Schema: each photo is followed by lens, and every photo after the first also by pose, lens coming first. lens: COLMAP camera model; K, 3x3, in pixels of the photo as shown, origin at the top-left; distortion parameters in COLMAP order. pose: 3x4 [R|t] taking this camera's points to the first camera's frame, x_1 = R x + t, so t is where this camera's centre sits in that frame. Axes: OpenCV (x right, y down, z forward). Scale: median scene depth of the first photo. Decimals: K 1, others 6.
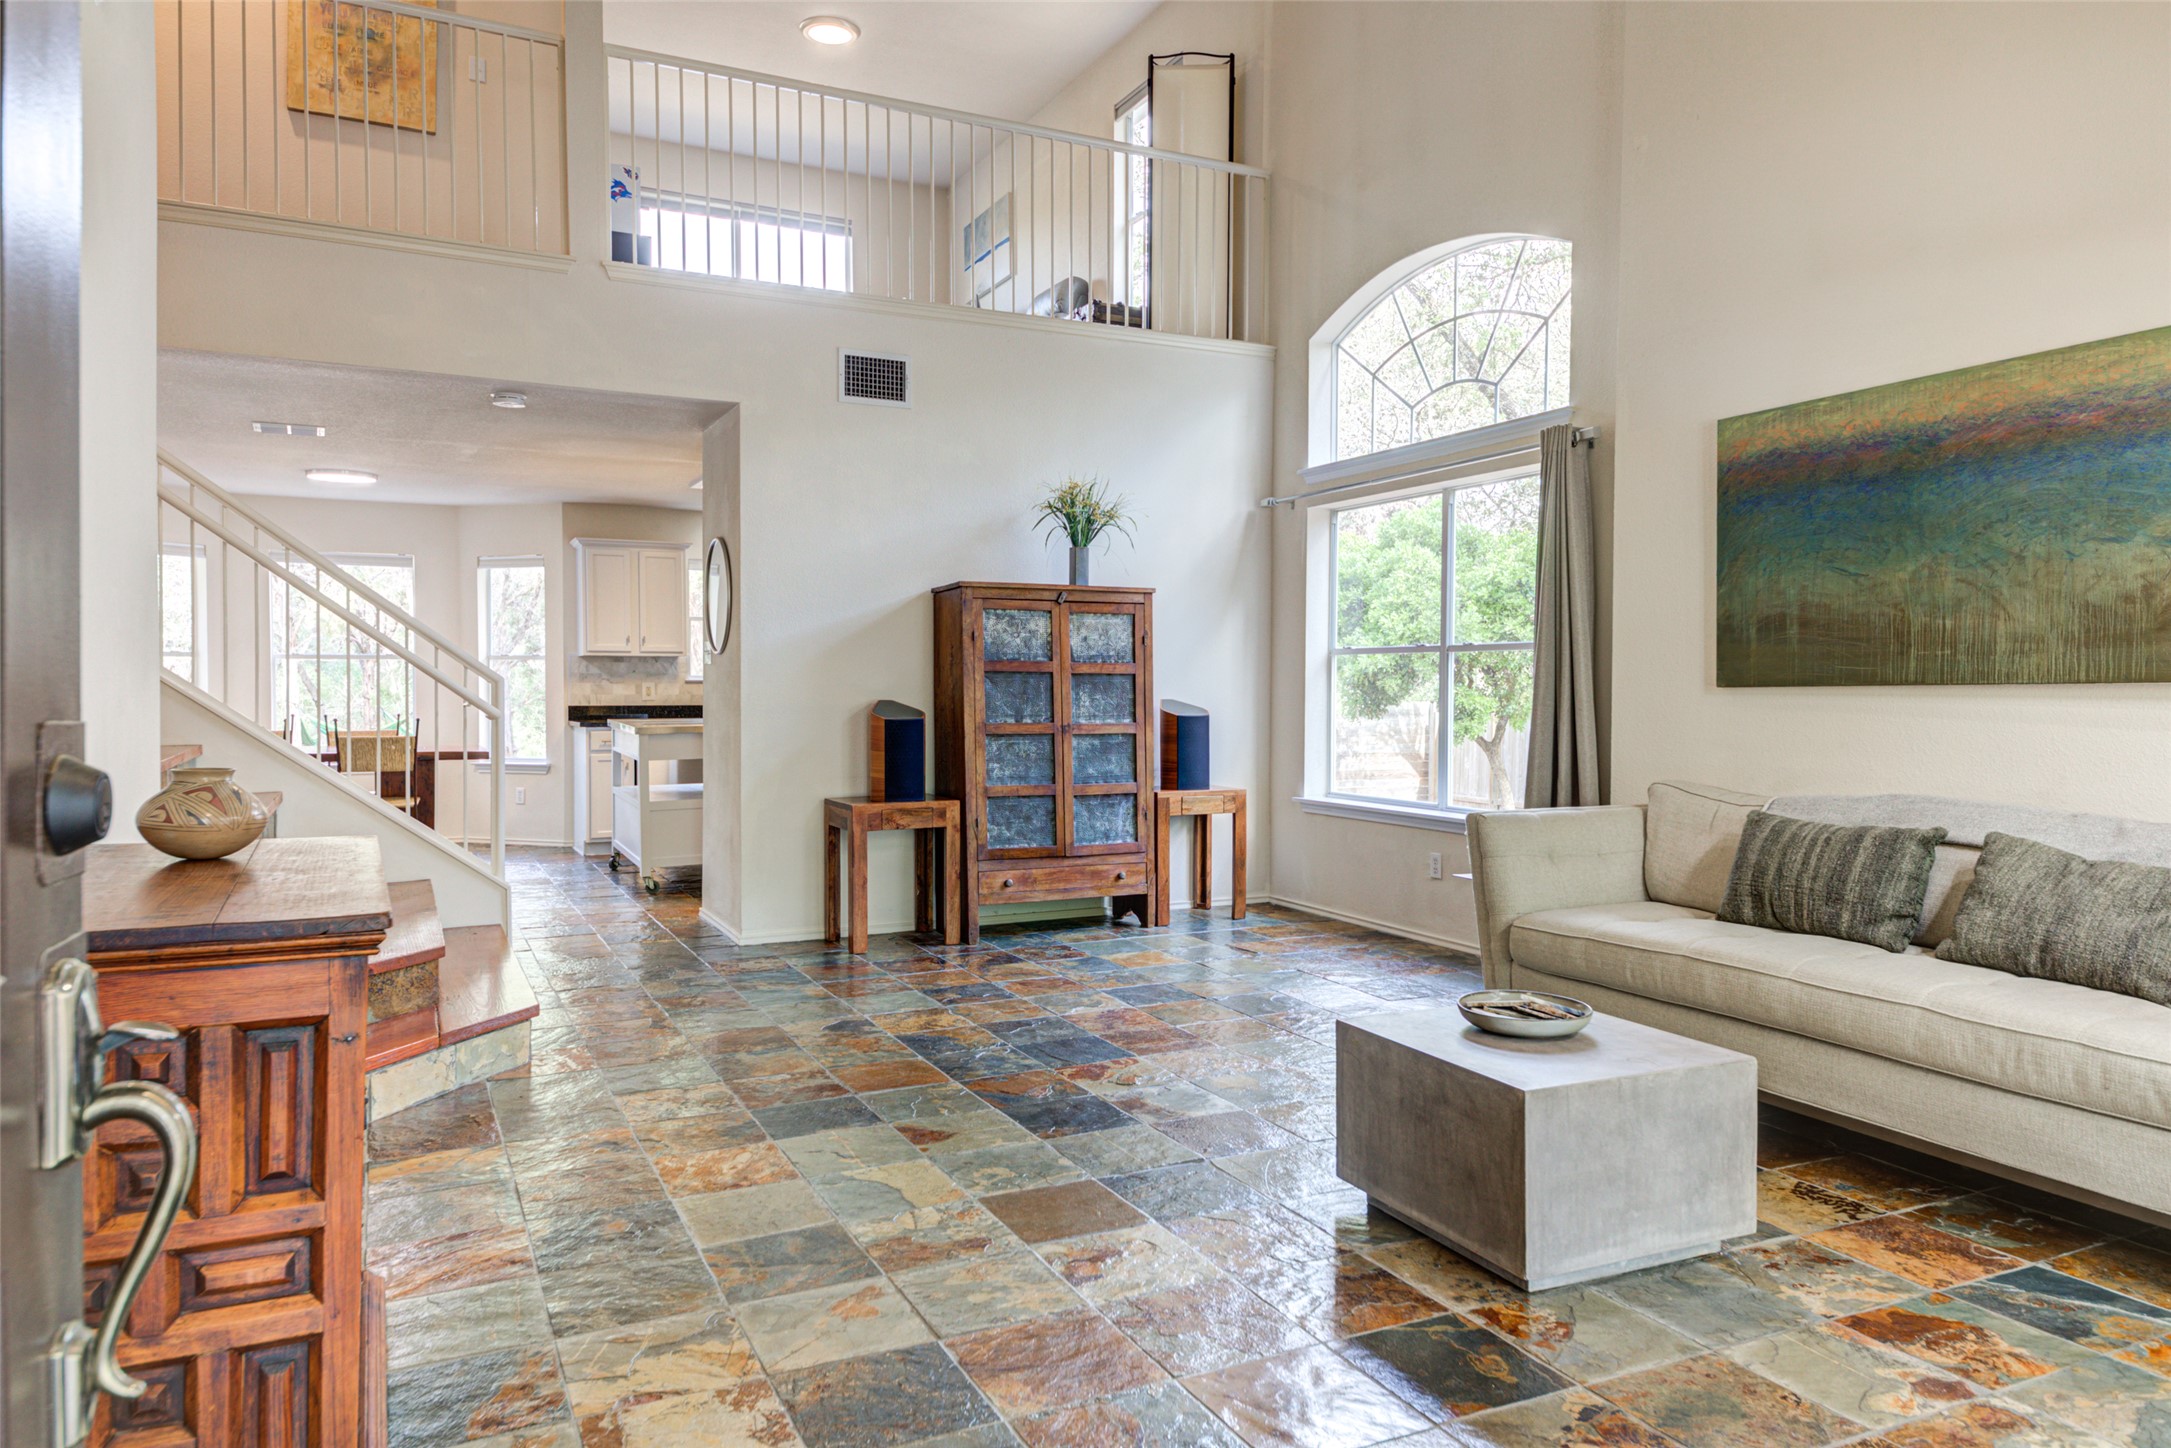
lens RADIAL K [[1400.0, 0, 1103.9], [0, 1400.0, 723.9], [0, 0, 1]] dist [0.000487, -0.001466]
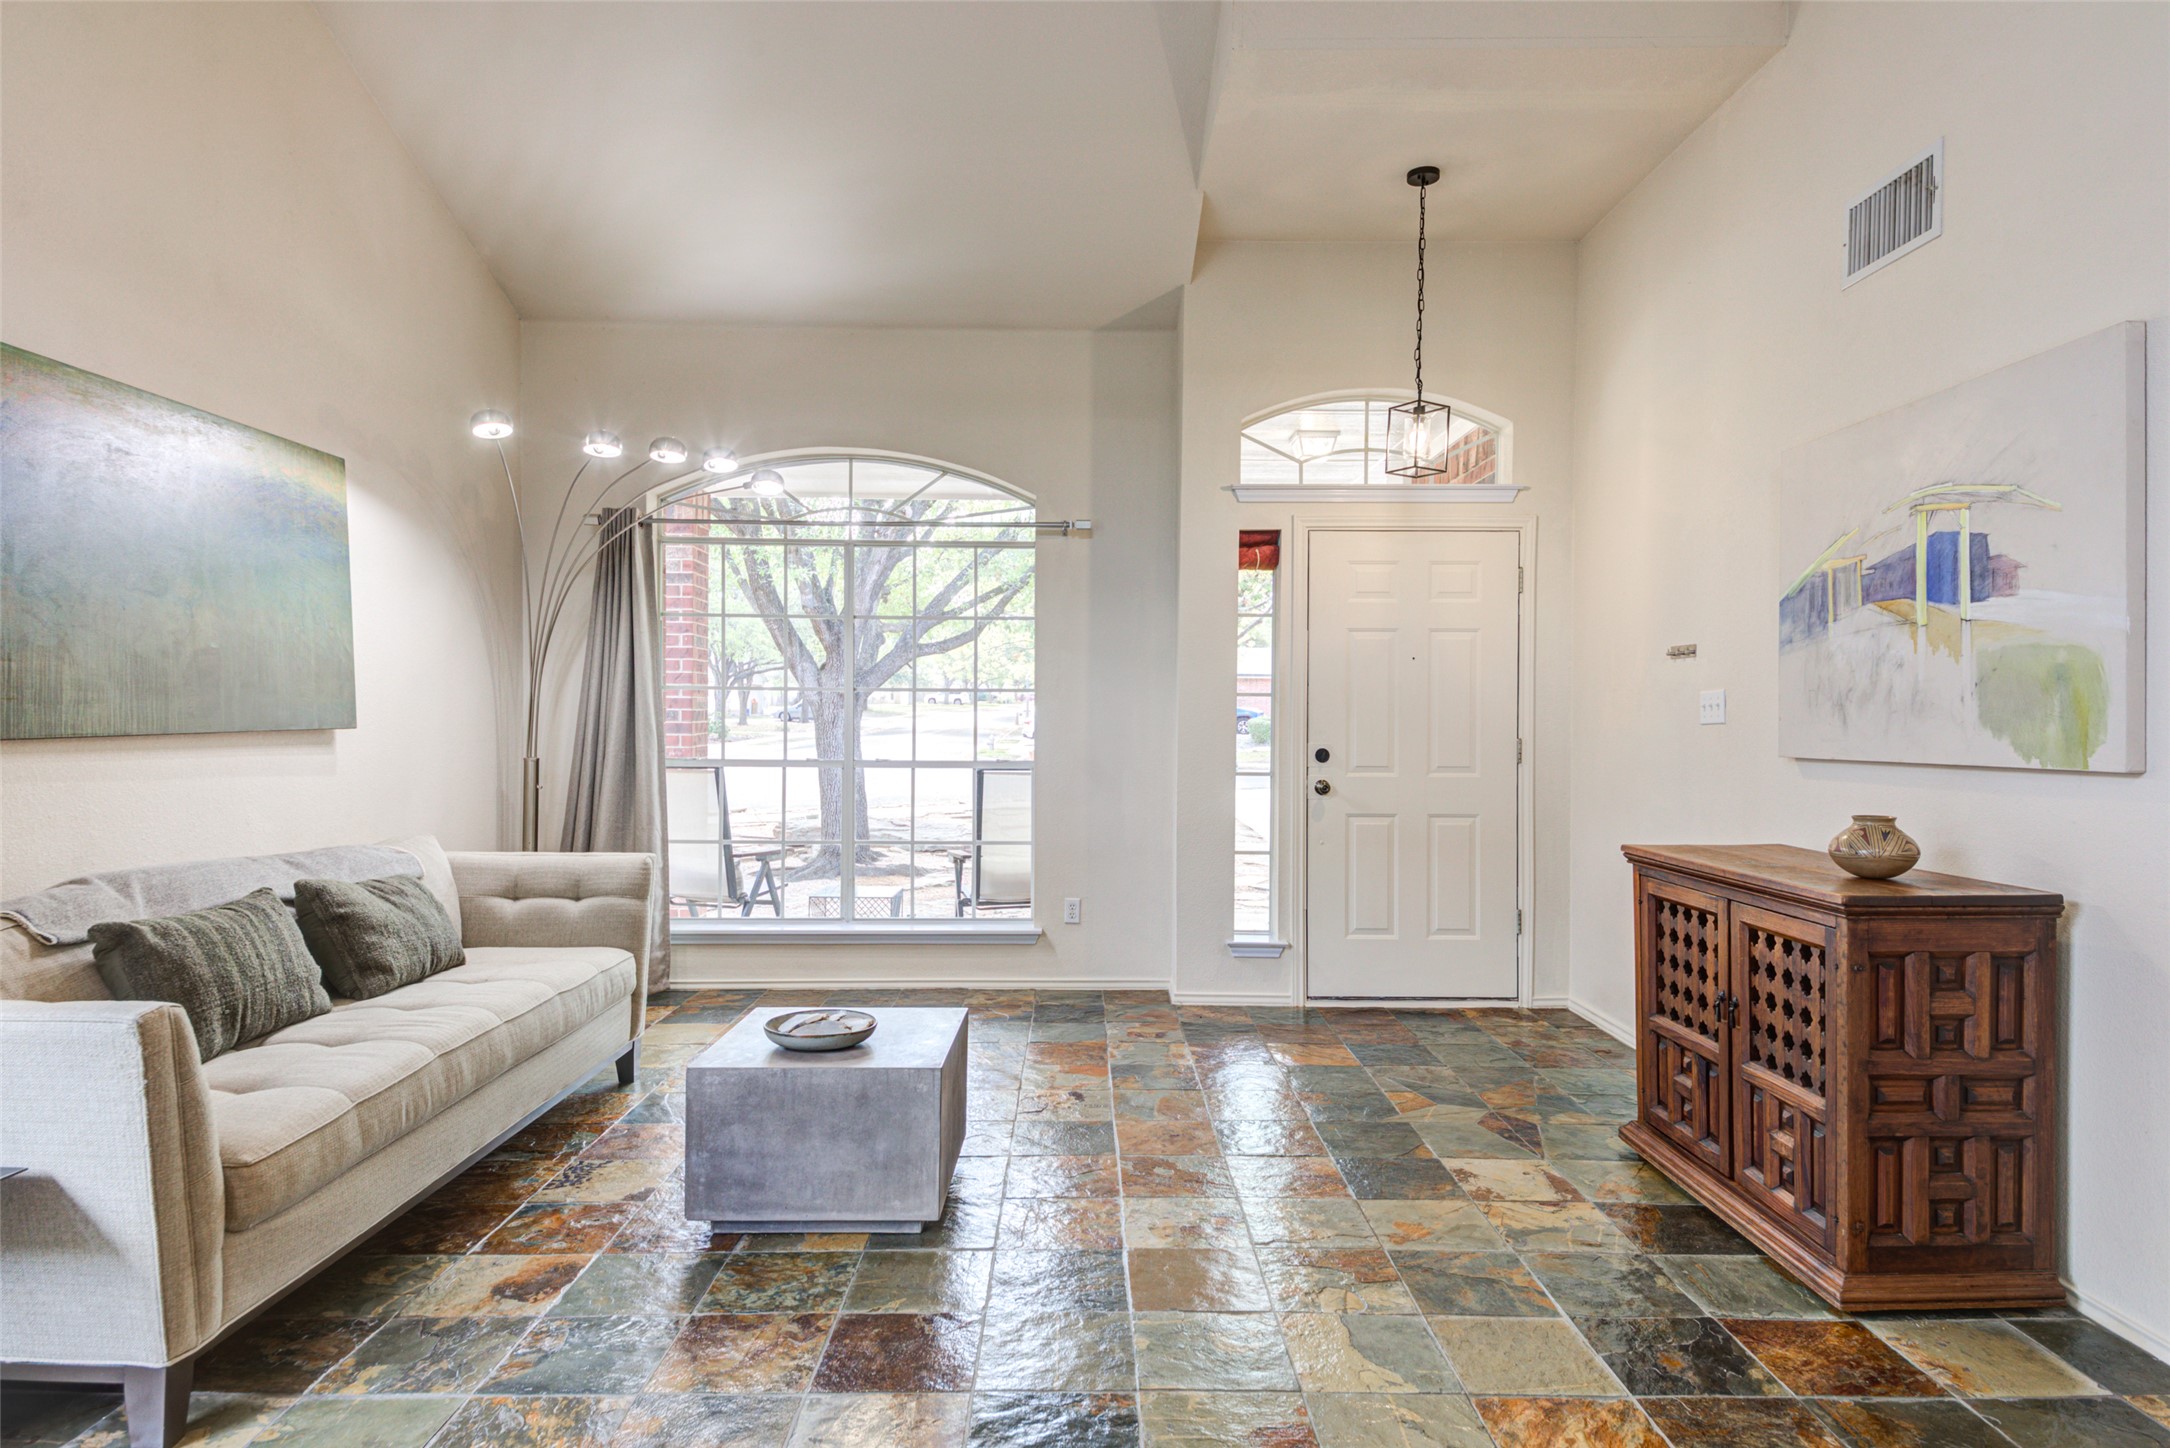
lens RADIAL K [[1257.4, 0, 1091.6], [0, 1257.4, 718.5], [0, 0, 1]] dist [0.000646, -0.000214]
pose [[-0.899460, -0.010095, 0.436886, -0.104030], [0.000333, 0.999717, 0.023785, -0.022244], [-0.437002, 0.021539, -0.899202, 0.543000]]
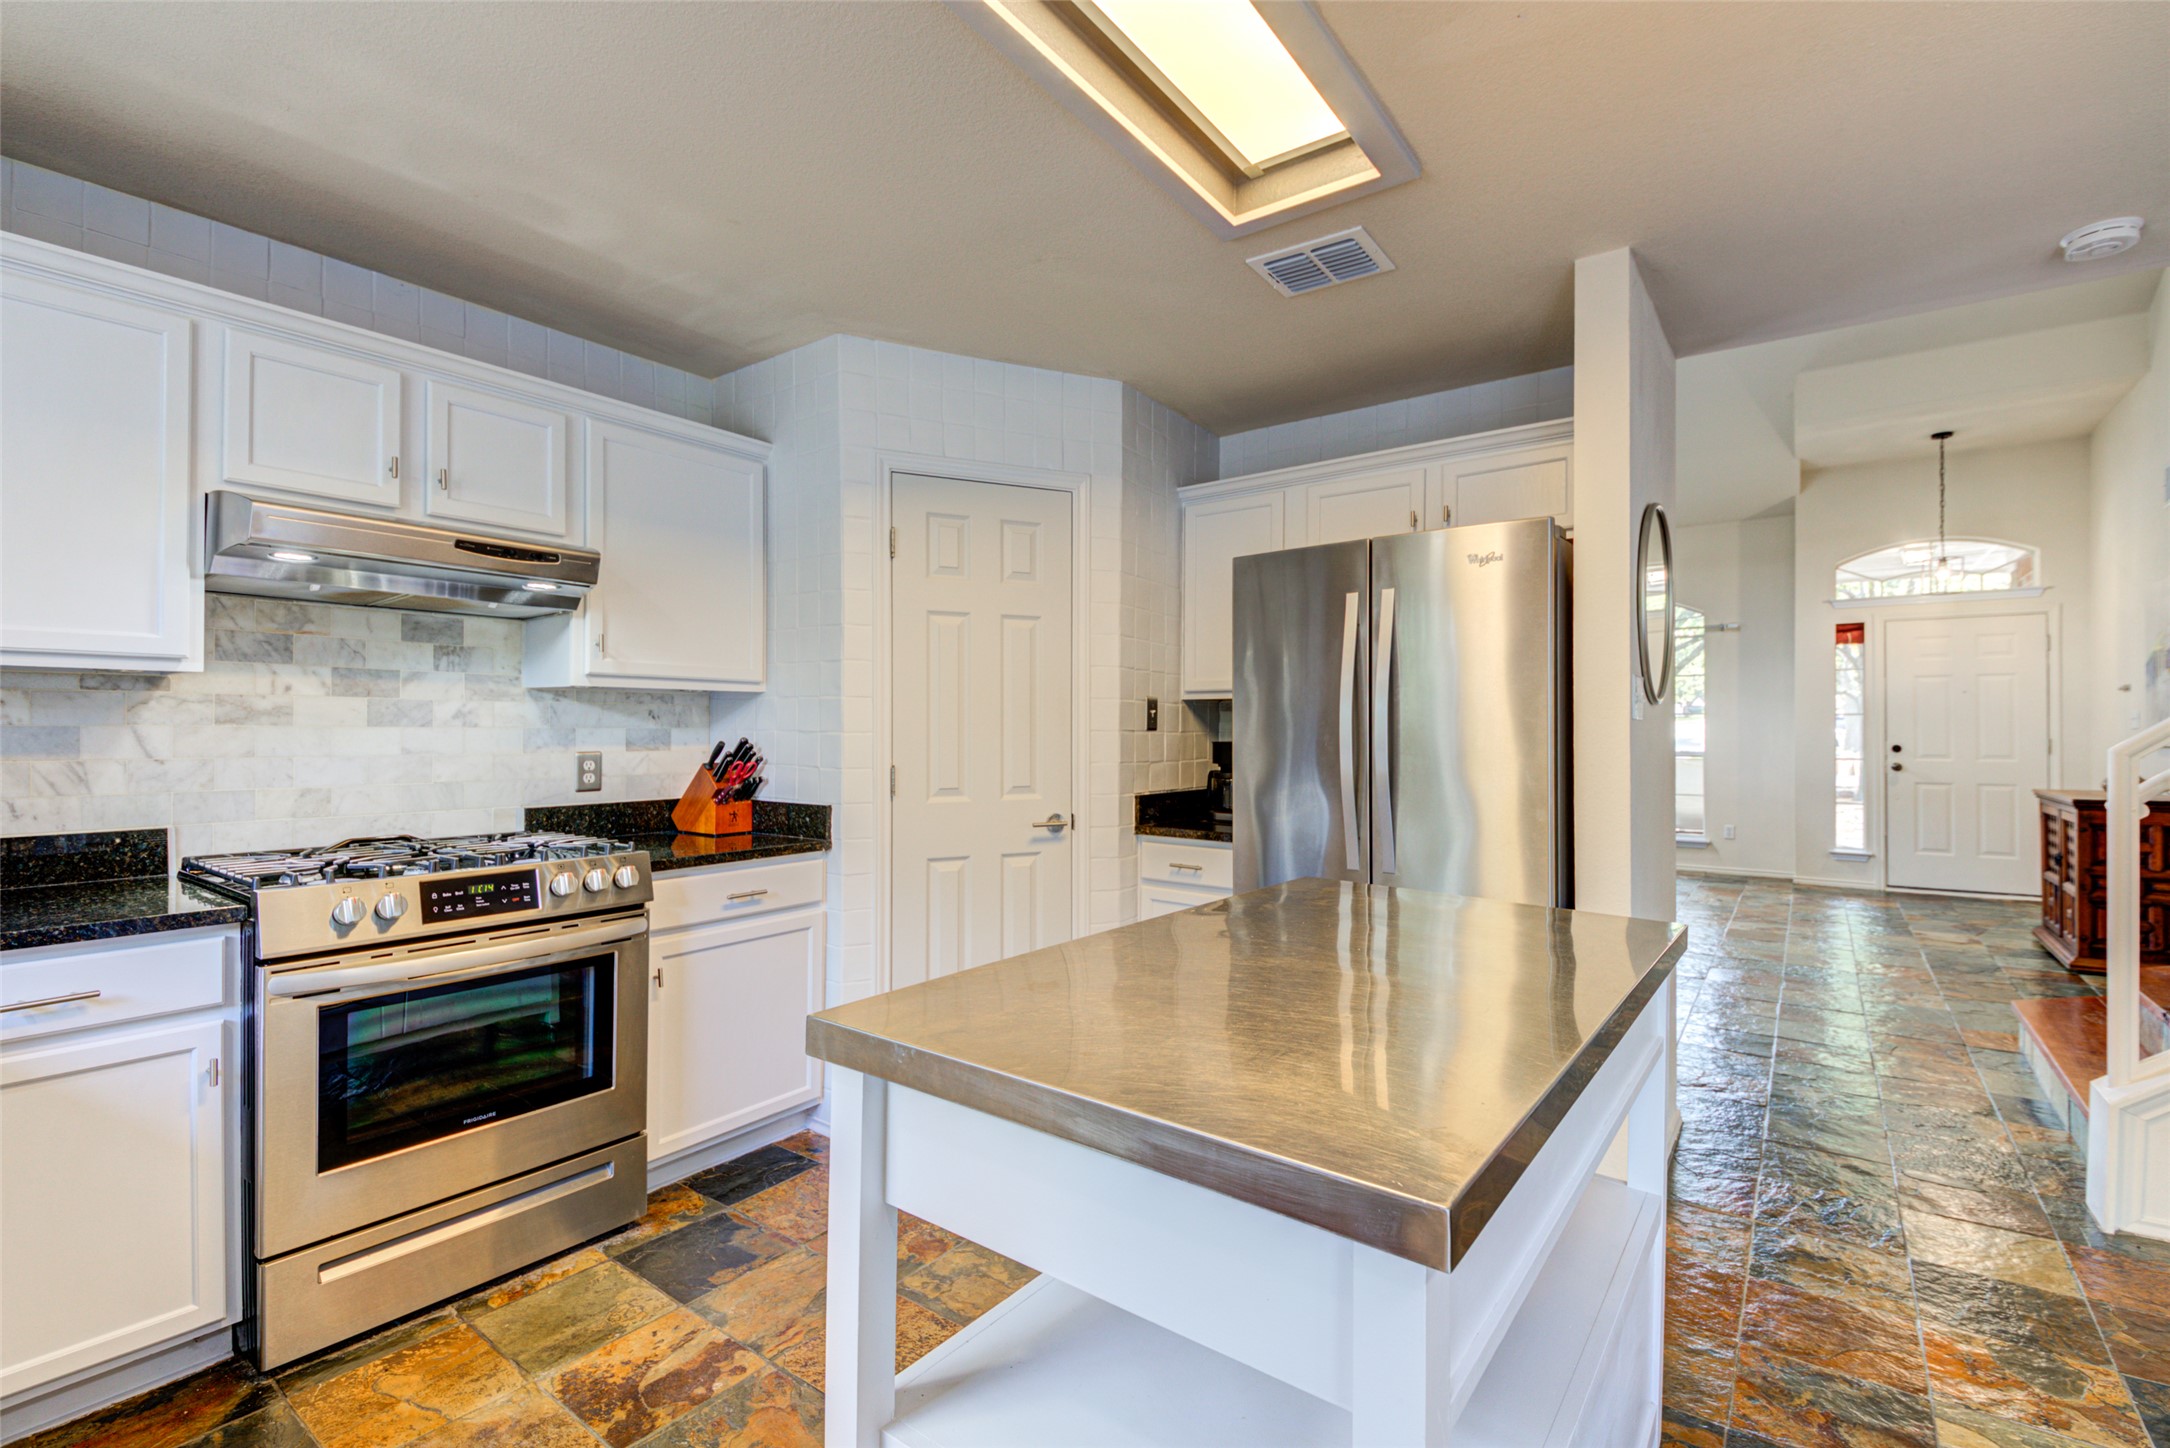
lens RADIAL K [[947.4, 0, 1089.1], [0, 947.4, 727.0], [0, 0, 1]] dist [-0.003354, -0.003779]
pose [[-0.451393, -0.002283, 0.892323, -0.360676], [0.022719, 0.999643, 0.014050, -0.035824], [-0.892036, 0.026615, -0.451180, 0.947066]]
